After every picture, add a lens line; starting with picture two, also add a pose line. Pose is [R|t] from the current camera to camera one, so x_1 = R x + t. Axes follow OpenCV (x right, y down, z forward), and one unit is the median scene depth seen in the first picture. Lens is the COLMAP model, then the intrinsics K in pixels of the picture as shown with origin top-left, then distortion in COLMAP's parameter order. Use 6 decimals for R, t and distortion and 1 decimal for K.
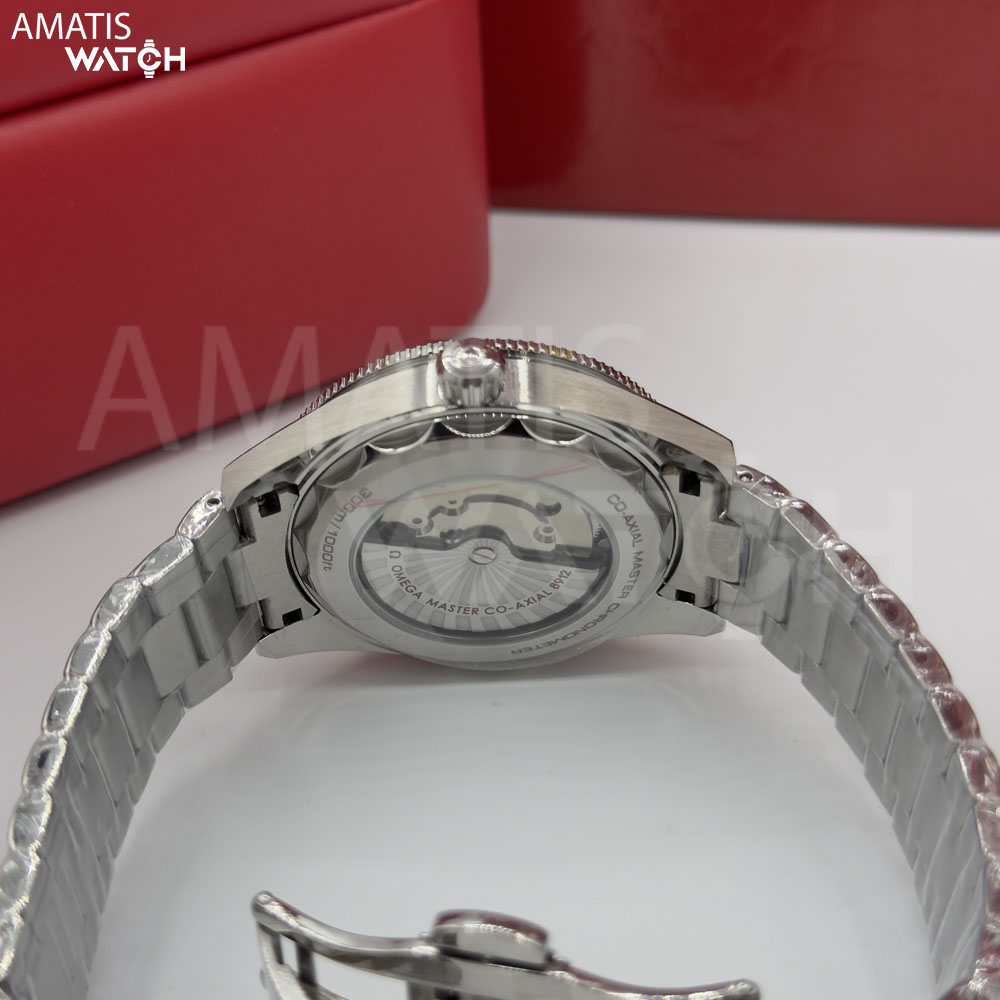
lens RADIAL K [[1970.8, 0, 500.0], [0, 1970.8, 500.0], [0, 0, 1]] dist [0.227700, -2.105756]
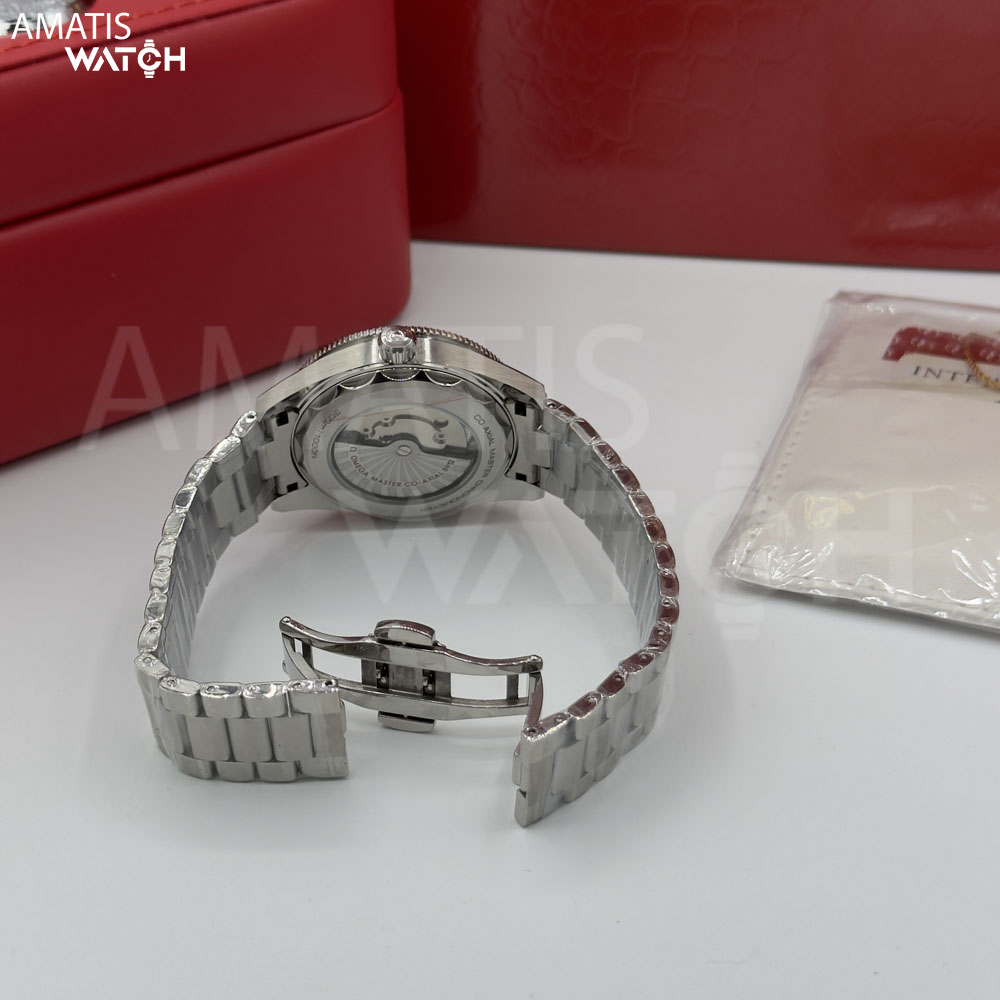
lens RADIAL K [[1970.8, 0, 500.0], [0, 1970.8, 500.0], [0, 0, 1]] dist [0.227700, -2.105756]
pose [[0.999366, 0.006012, 0.035090, 0.016012], [-0.006159, 0.999973, 0.004073, 0.066060], [-0.035065, -0.004286, 0.999376, -0.768049]]
